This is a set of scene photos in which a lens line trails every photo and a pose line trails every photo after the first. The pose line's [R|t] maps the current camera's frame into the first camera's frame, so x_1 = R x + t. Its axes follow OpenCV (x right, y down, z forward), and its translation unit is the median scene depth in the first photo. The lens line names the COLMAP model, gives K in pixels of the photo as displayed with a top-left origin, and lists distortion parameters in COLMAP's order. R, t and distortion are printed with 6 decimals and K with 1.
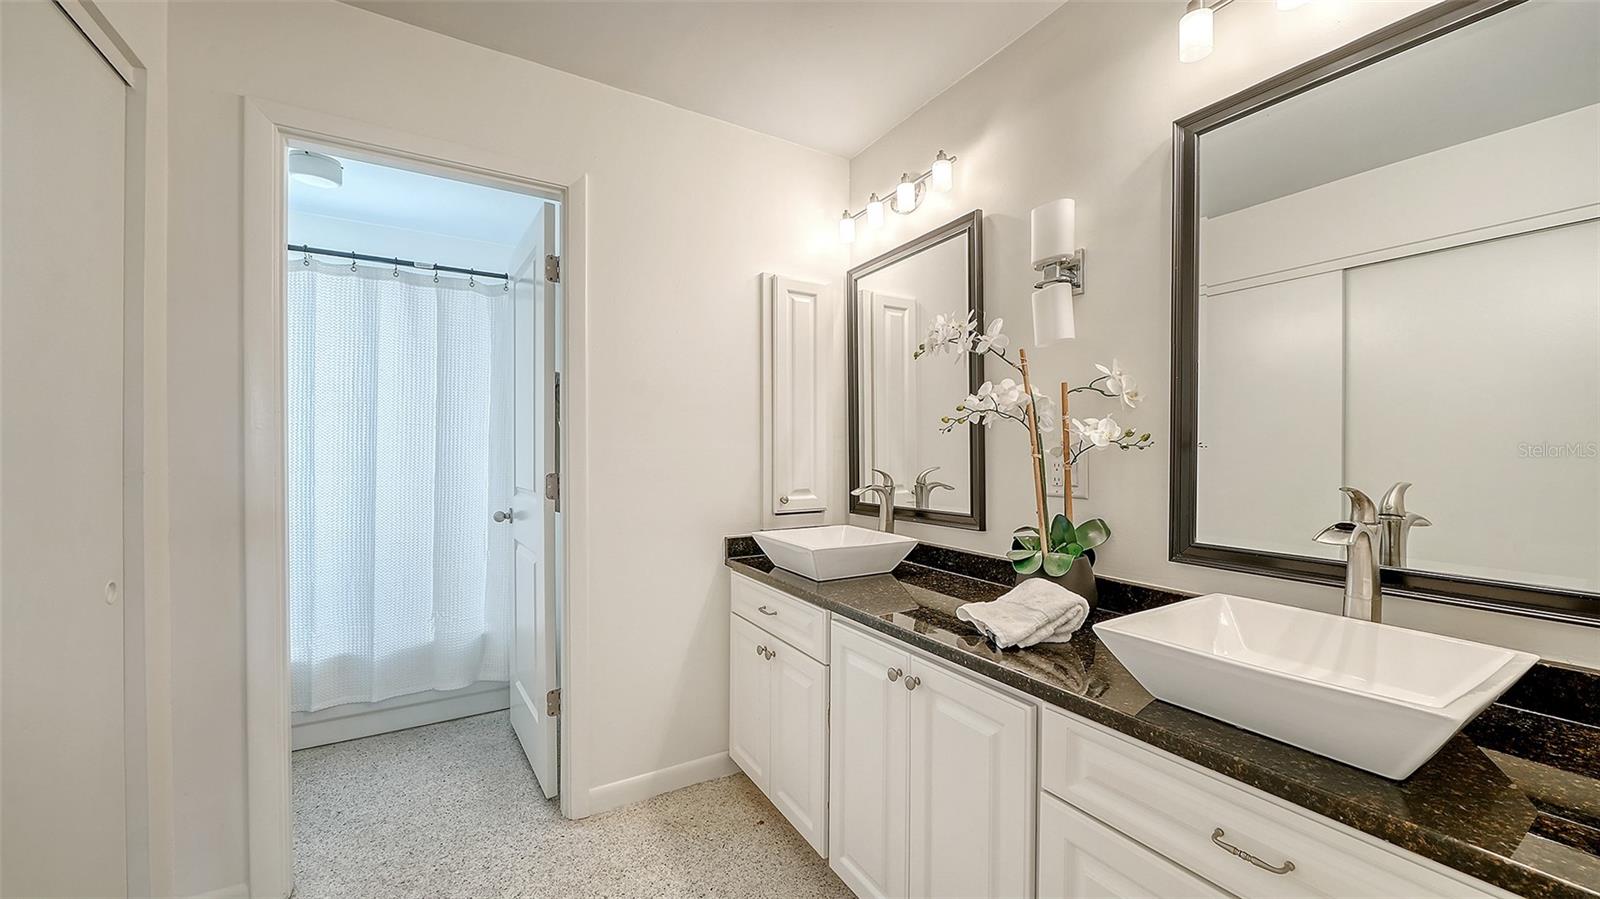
lens RADIAL K [[579.7, 0, 796.5], [0, 579.7, 443.5], [0, 0, 1]] dist [-0.001585, -0.000304]
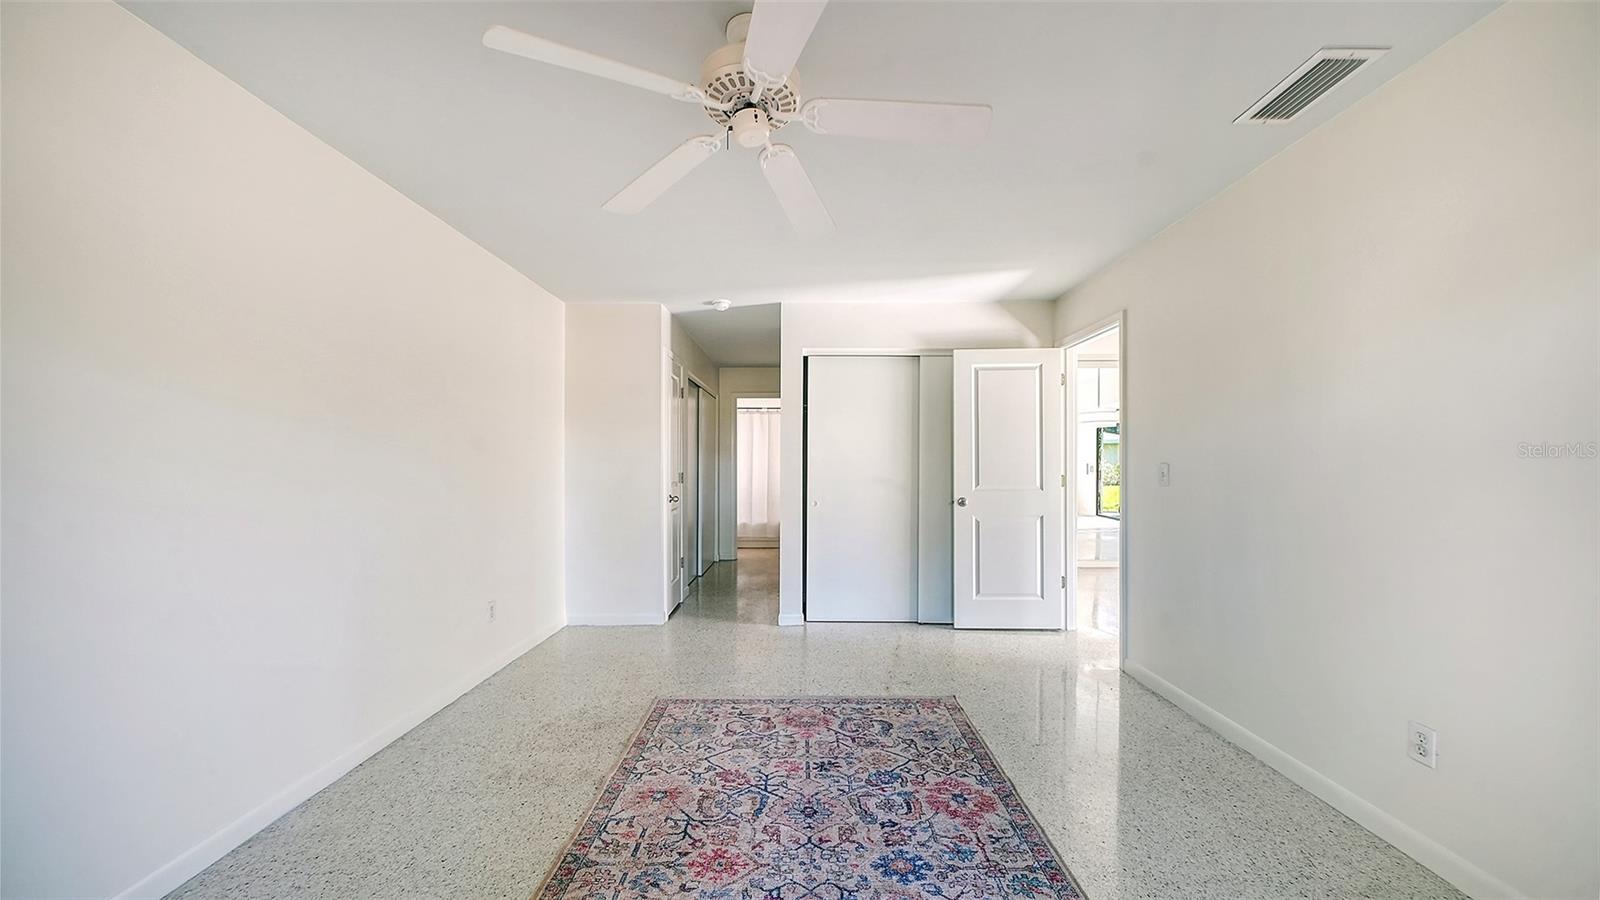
lens RADIAL K [[556.1, 0, 798.9], [0, 556.1, 457.7], [0, 0, 1]] dist [0.002824, -0.000095]
pose [[0.850906, -0.002500, -0.525313, 1.187413], [-0.002175, 0.999963, -0.008282, -0.001611], [0.525314, 0.008190, 0.850869, -1.591980]]
